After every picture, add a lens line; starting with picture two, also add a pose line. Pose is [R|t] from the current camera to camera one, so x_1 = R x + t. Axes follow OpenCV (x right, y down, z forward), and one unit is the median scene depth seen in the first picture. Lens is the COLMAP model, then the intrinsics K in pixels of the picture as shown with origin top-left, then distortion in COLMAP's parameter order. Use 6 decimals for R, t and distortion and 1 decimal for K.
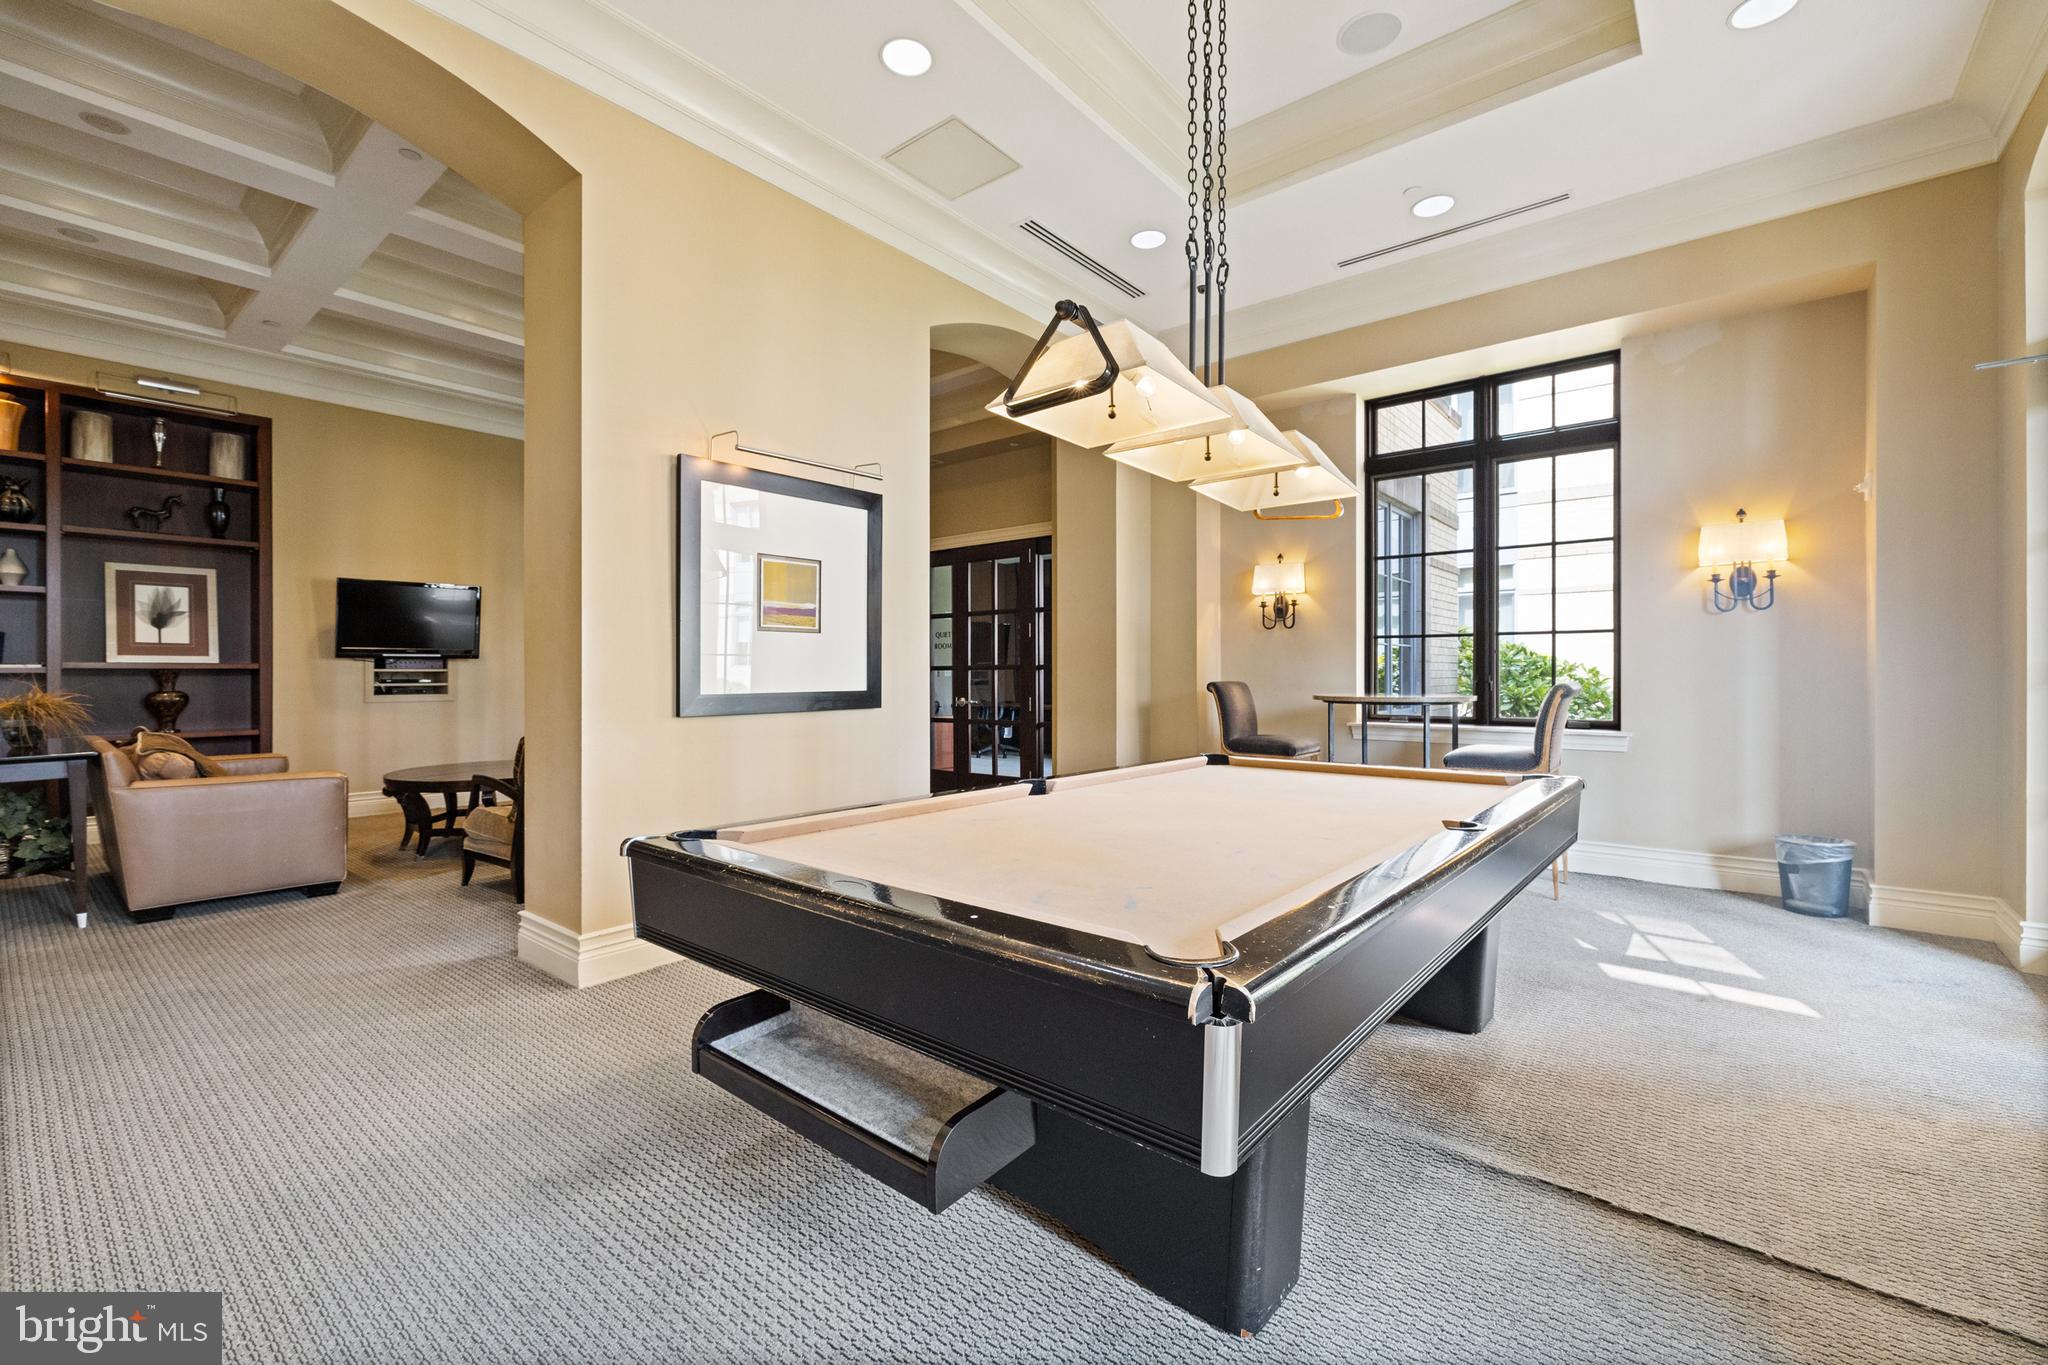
lens RADIAL K [[861.0, 0, 1026.1], [0, 861.0, 680.4], [0, 0, 1]] dist [0.002152, 0.000371]
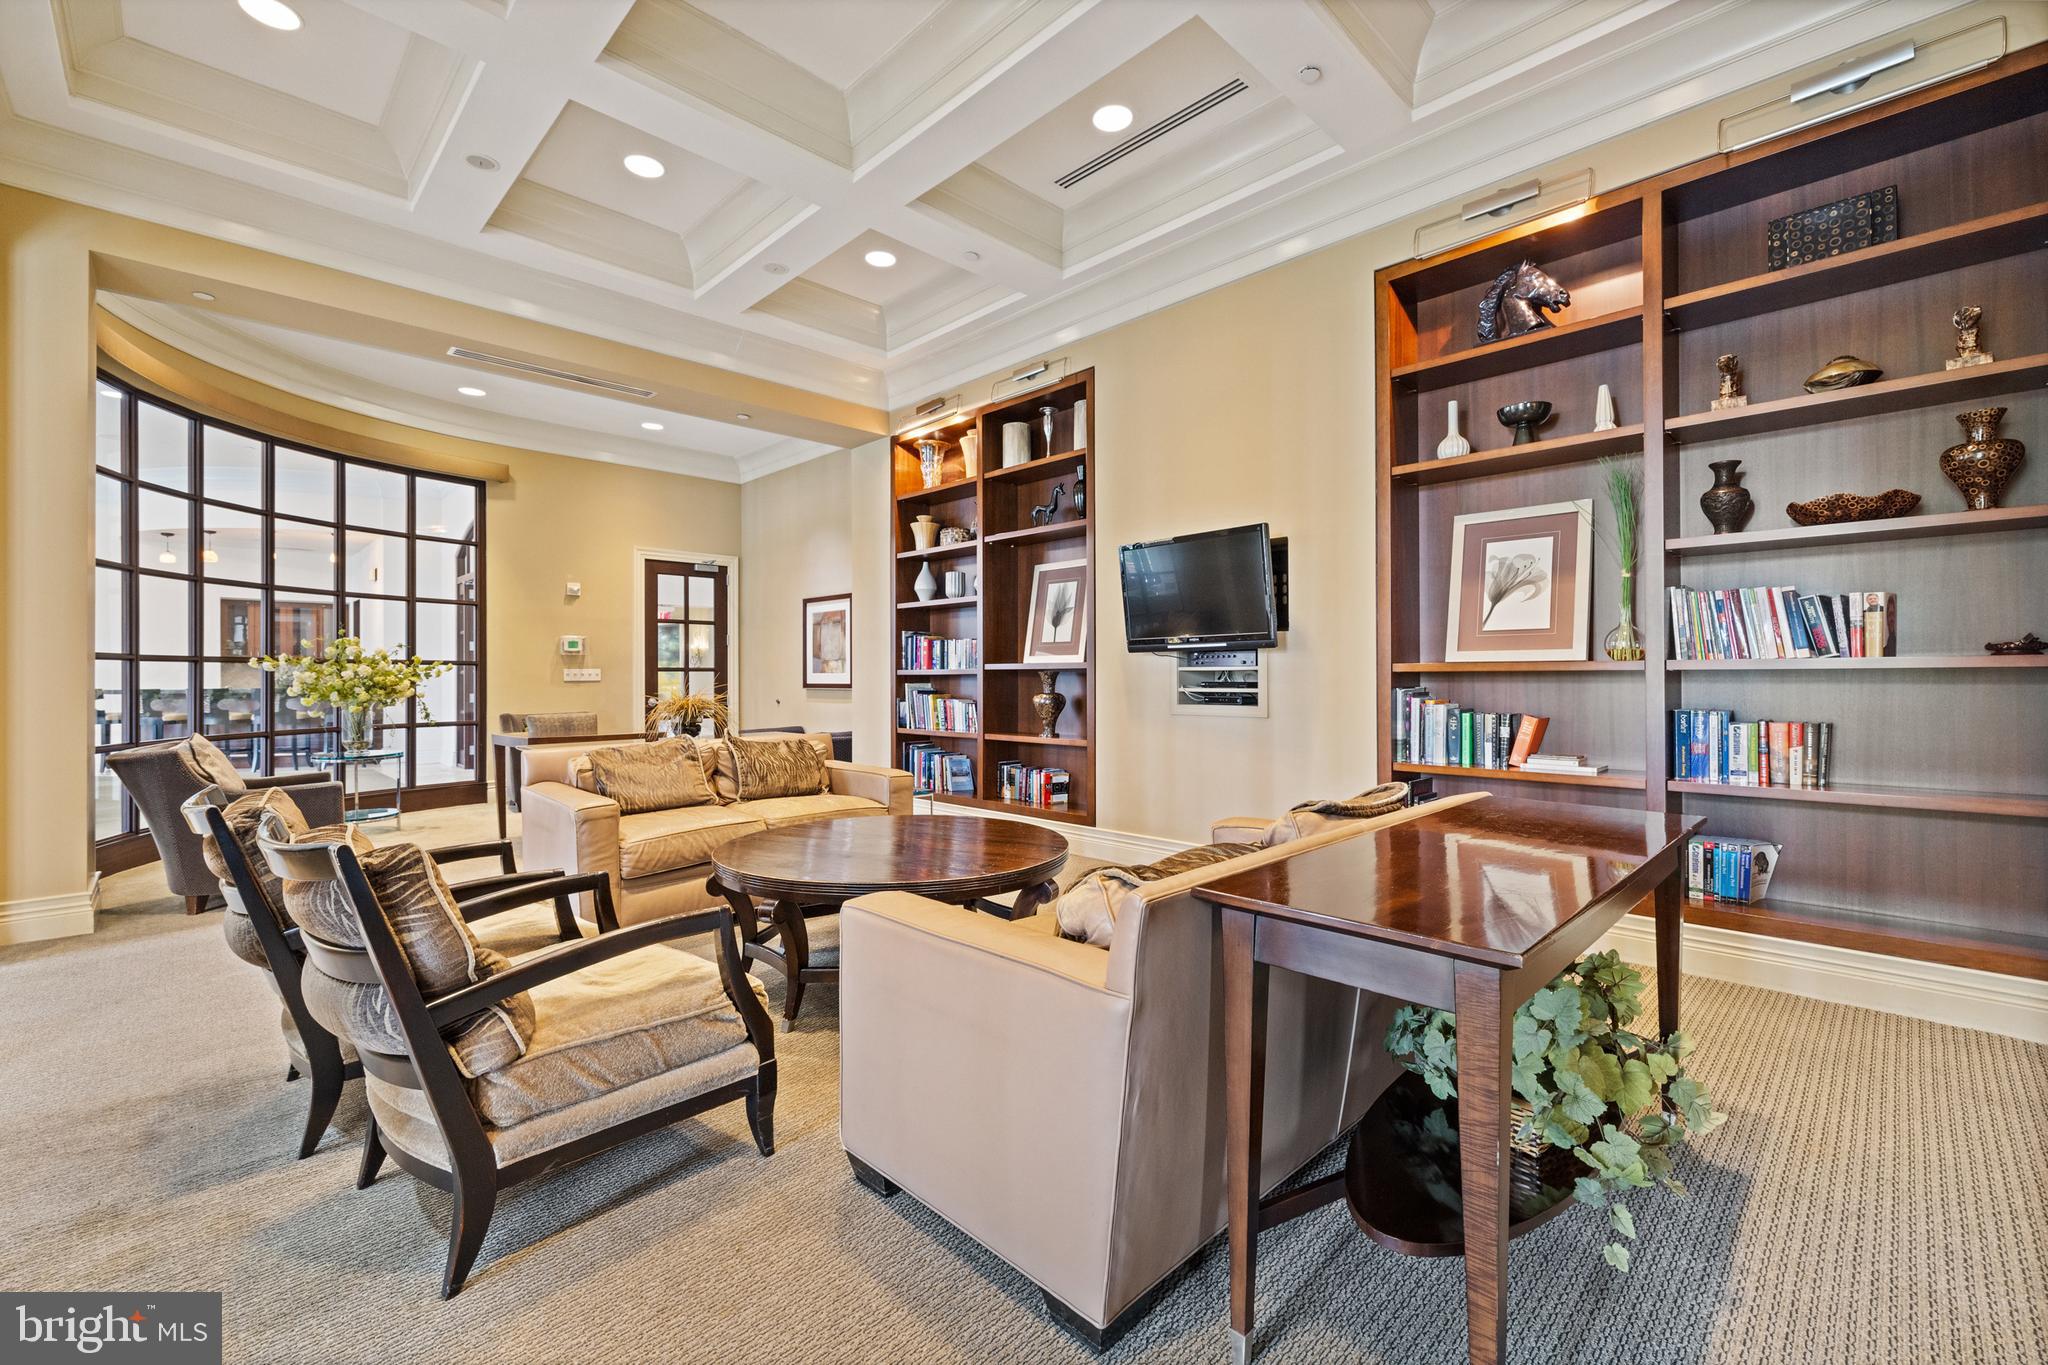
lens RADIAL K [[861.0, 0, 1024.3], [0, 861.0, 676.2], [0, 0, 1]] dist [0.002152, 0.000371]
pose [[-0.107845, 0.007332, -0.994141, -0.047066], [-0.003512, 0.999964, 0.007756, -0.012078], [0.994161, 0.004328, -0.107816, 1.056713]]
